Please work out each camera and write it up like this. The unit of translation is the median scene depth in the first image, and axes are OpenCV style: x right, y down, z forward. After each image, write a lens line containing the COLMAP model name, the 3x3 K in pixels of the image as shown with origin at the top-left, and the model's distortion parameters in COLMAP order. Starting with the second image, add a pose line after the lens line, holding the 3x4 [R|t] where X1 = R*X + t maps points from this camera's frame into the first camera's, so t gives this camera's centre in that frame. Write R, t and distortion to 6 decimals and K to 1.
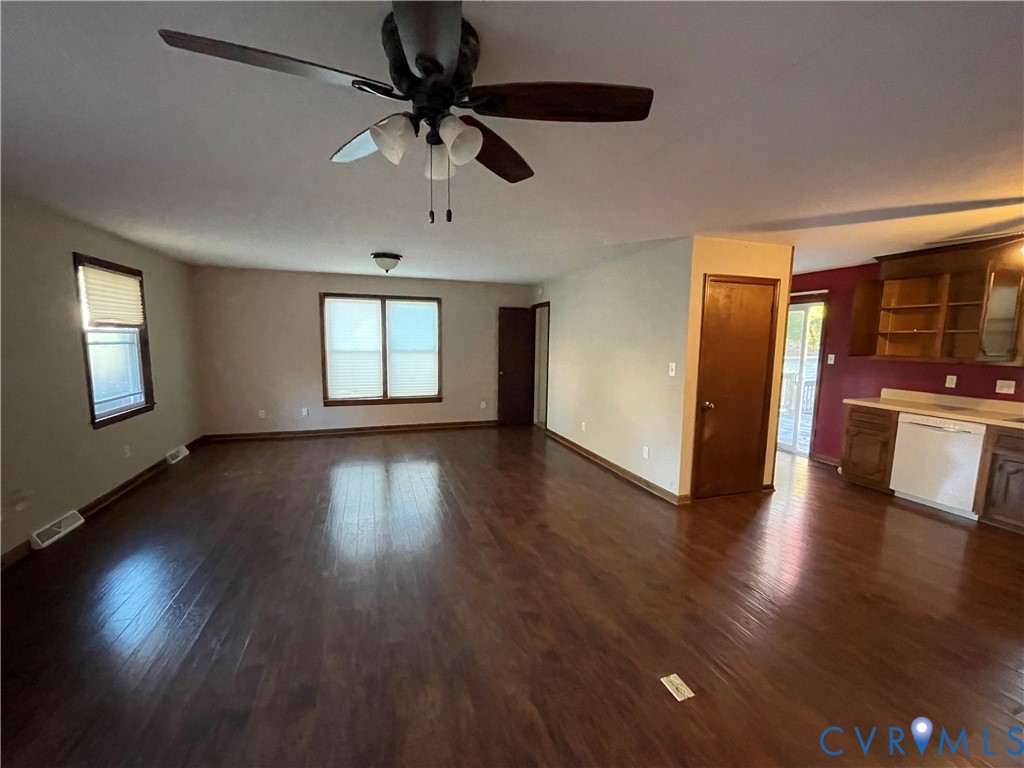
lens RADIAL K [[412.2, 0, 508.9], [0, 412.2, 388.0], [0, 0, 1]] dist [-0.002441, 0.000276]
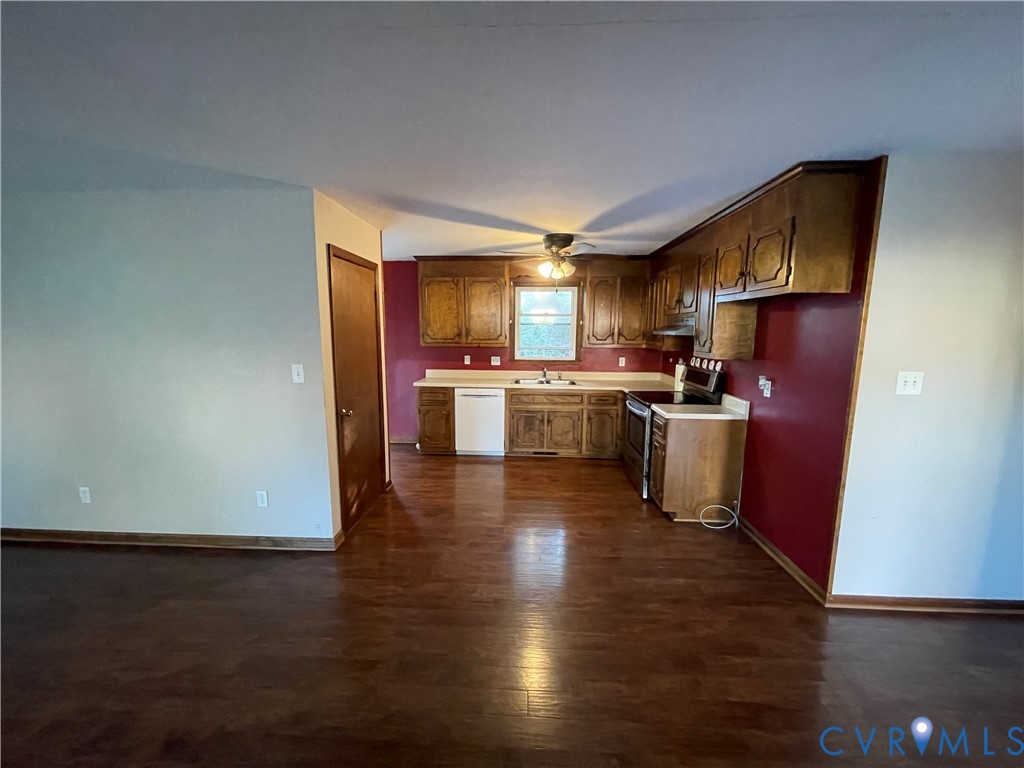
lens RADIAL K [[412.2, 0, 508.9], [0, 412.2, 388.0], [0, 0, 1]] dist [-0.002441, 0.000276]
pose [[0.359912, -0.140594, 0.922332, -0.118112], [0.111887, 0.987950, 0.106936, -0.049830], [-0.926253, 0.064710, 0.371306, 0.355980]]
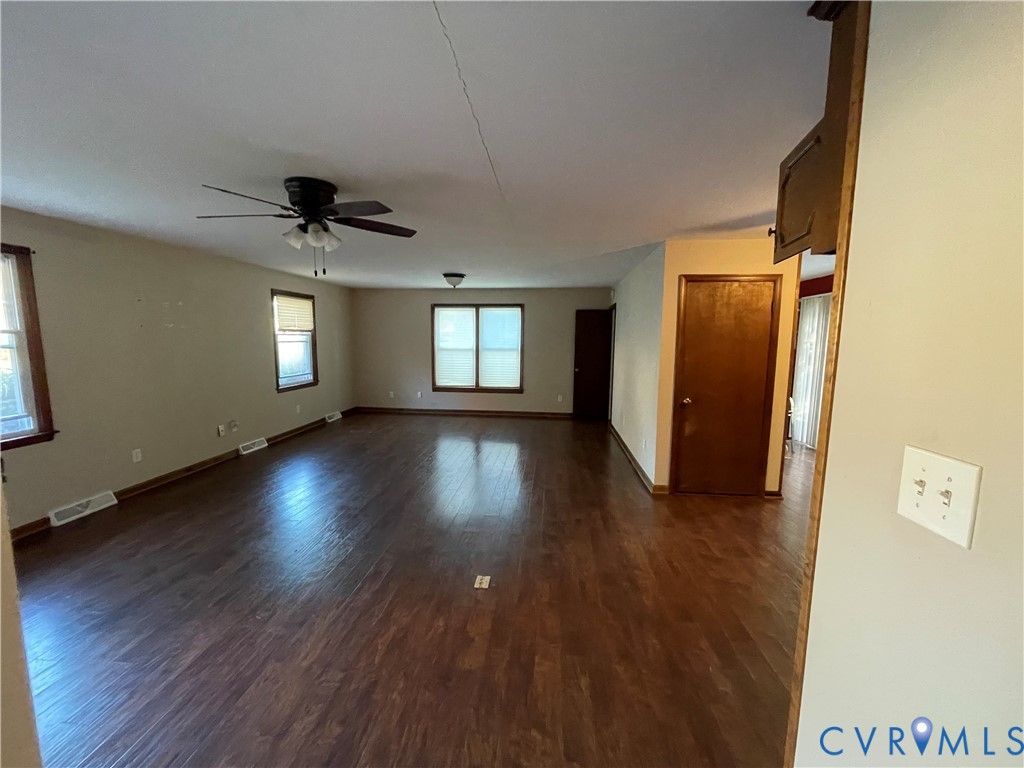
lens RADIAL K [[412.2, 0, 508.9], [0, 412.2, 388.0], [0, 0, 1]] dist [-0.002441, 0.000276]
pose [[0.908855, 0.046538, -0.414509, 0.440260], [-0.048093, 0.998820, 0.006690, 0.019725], [0.414331, 0.013855, 0.910021, -0.112473]]
